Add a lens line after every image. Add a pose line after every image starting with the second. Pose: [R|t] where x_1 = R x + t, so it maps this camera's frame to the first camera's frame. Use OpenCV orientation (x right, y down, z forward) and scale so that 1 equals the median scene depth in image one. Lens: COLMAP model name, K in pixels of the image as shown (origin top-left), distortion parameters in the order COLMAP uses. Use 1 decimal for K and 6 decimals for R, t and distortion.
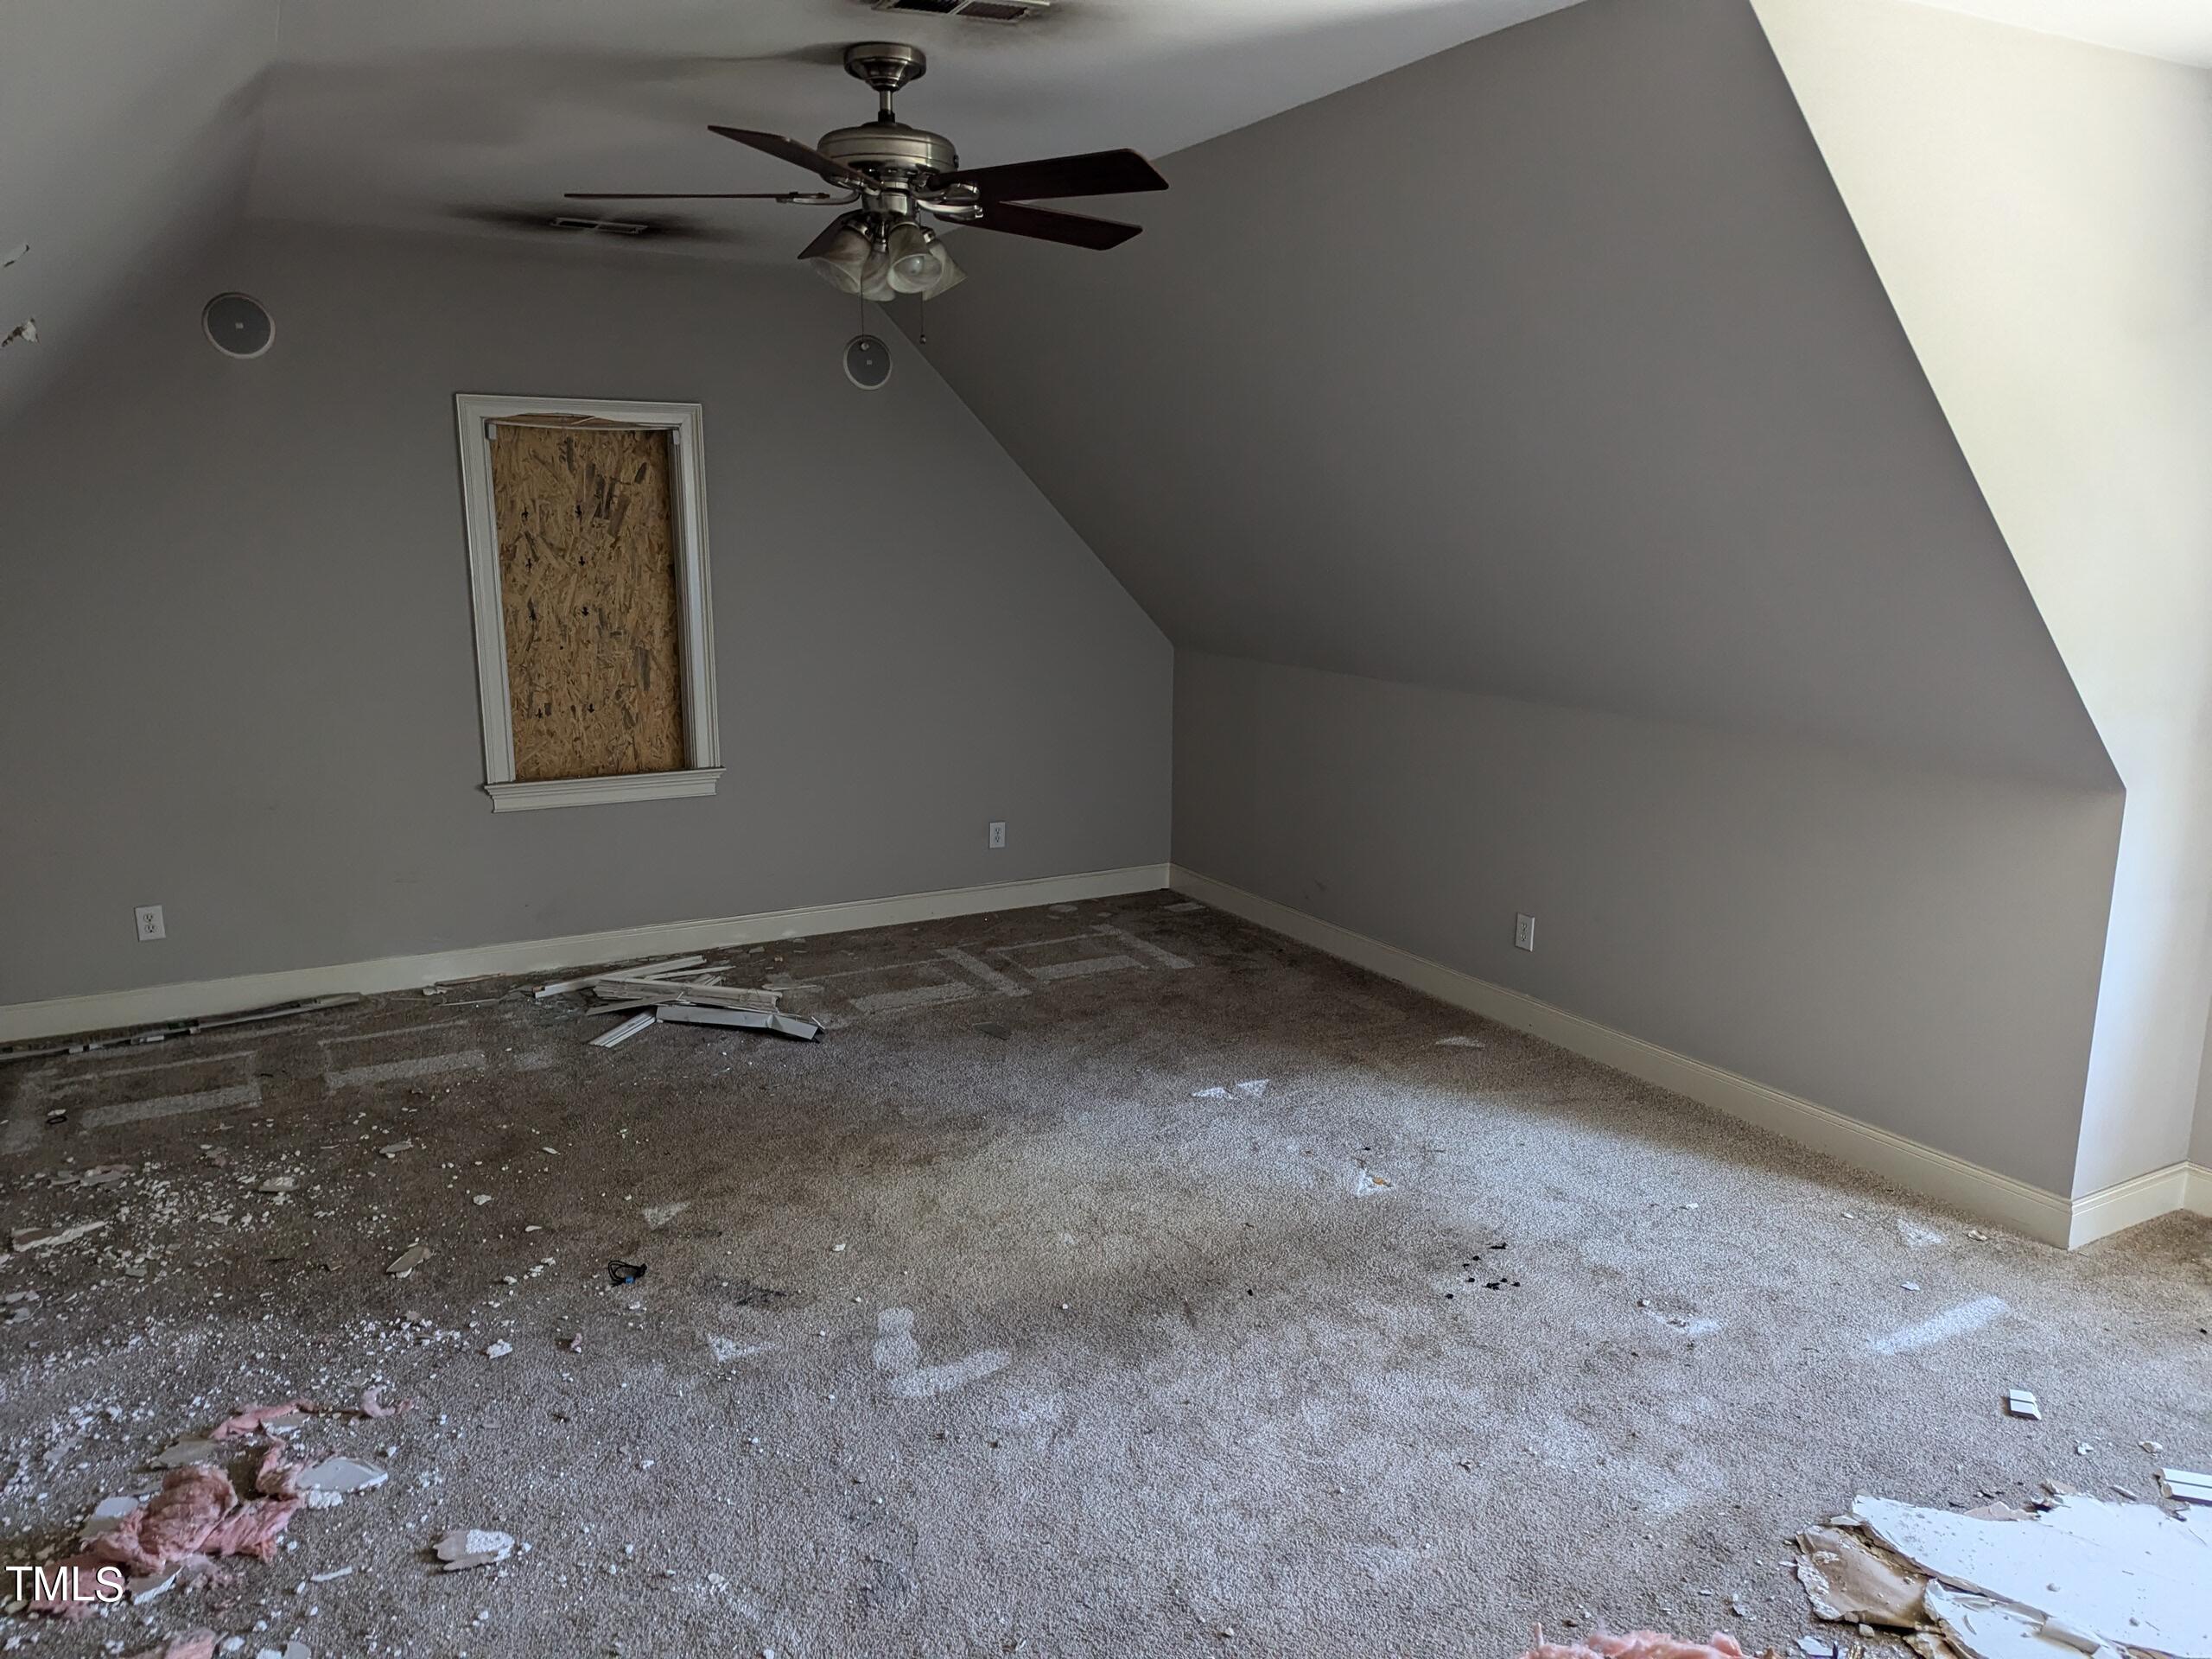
lens RADIAL K [[1525.9, 0, 1099.8], [0, 1525.9, 825.3], [0, 0, 1]] dist [0.084496, -0.083628]
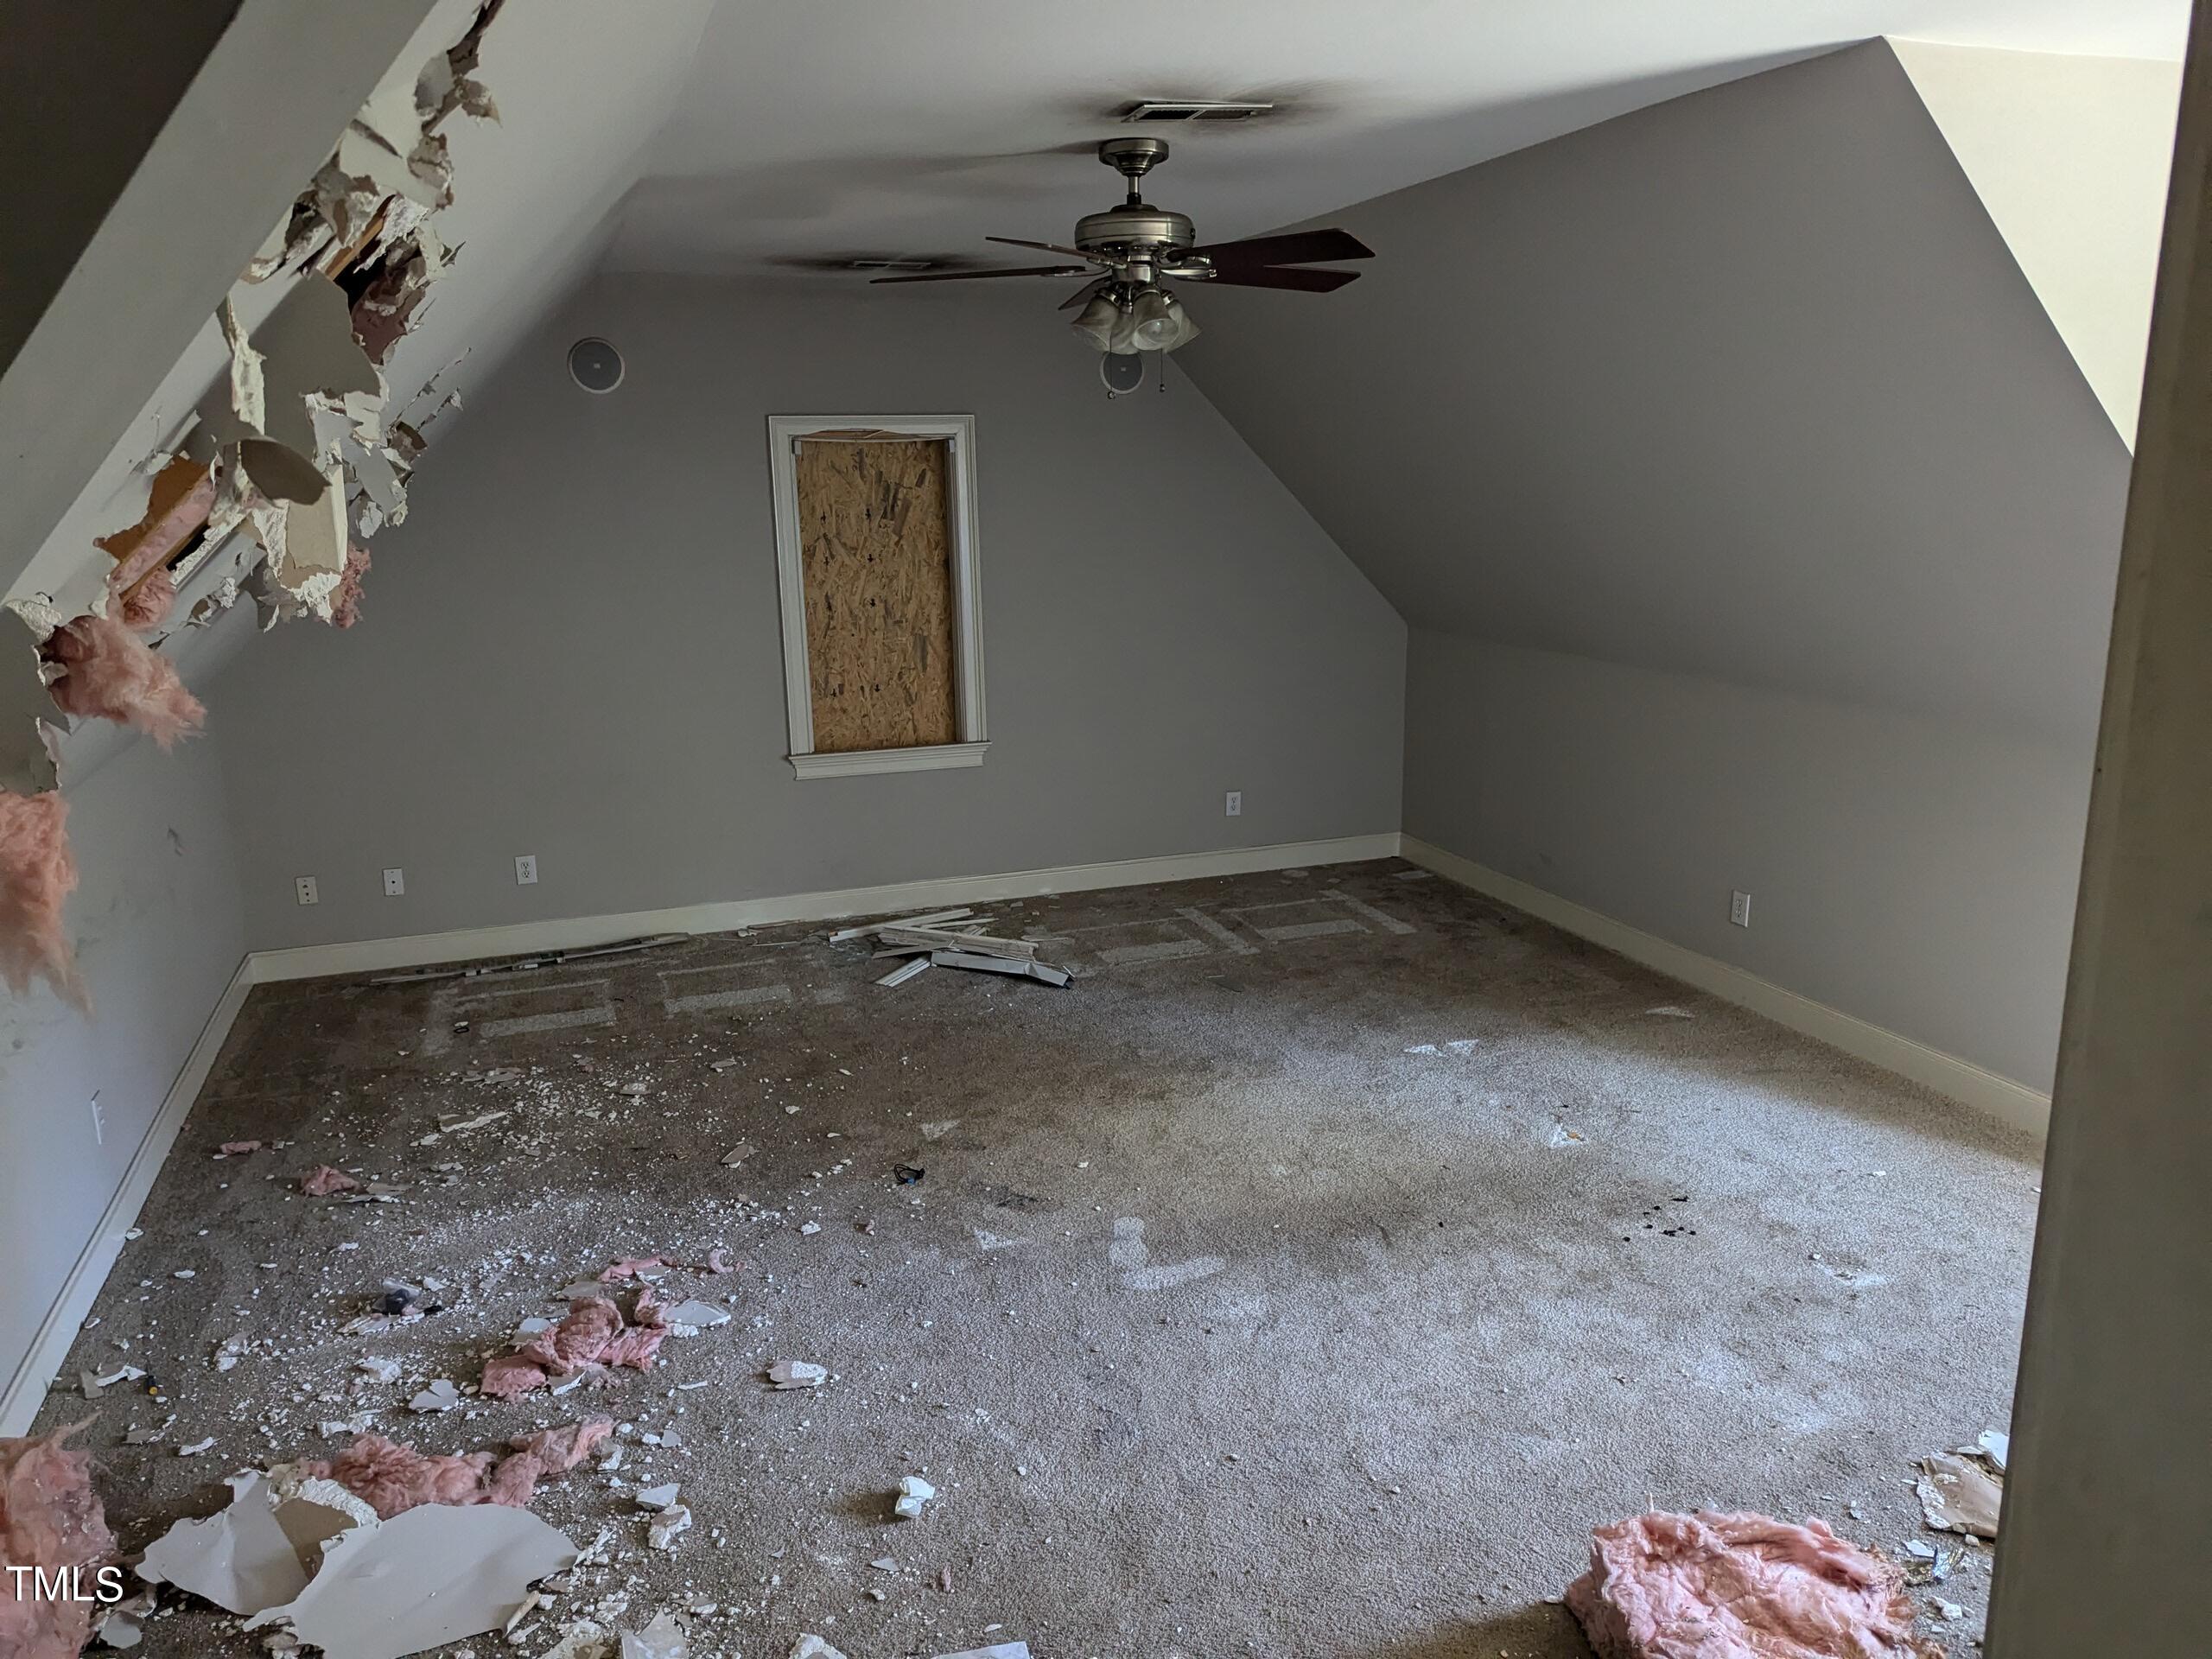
lens RADIAL K [[1525.9, 0, 1099.8], [0, 1525.9, 825.3], [0, 0, 1]] dist [0.084496, -0.083628]
pose [[0.985994, 0.016903, -0.165921, 0.031981], [-0.011913, 0.999448, 0.031025, -0.019616], [0.166354, -0.028614, 0.985651, -0.138200]]
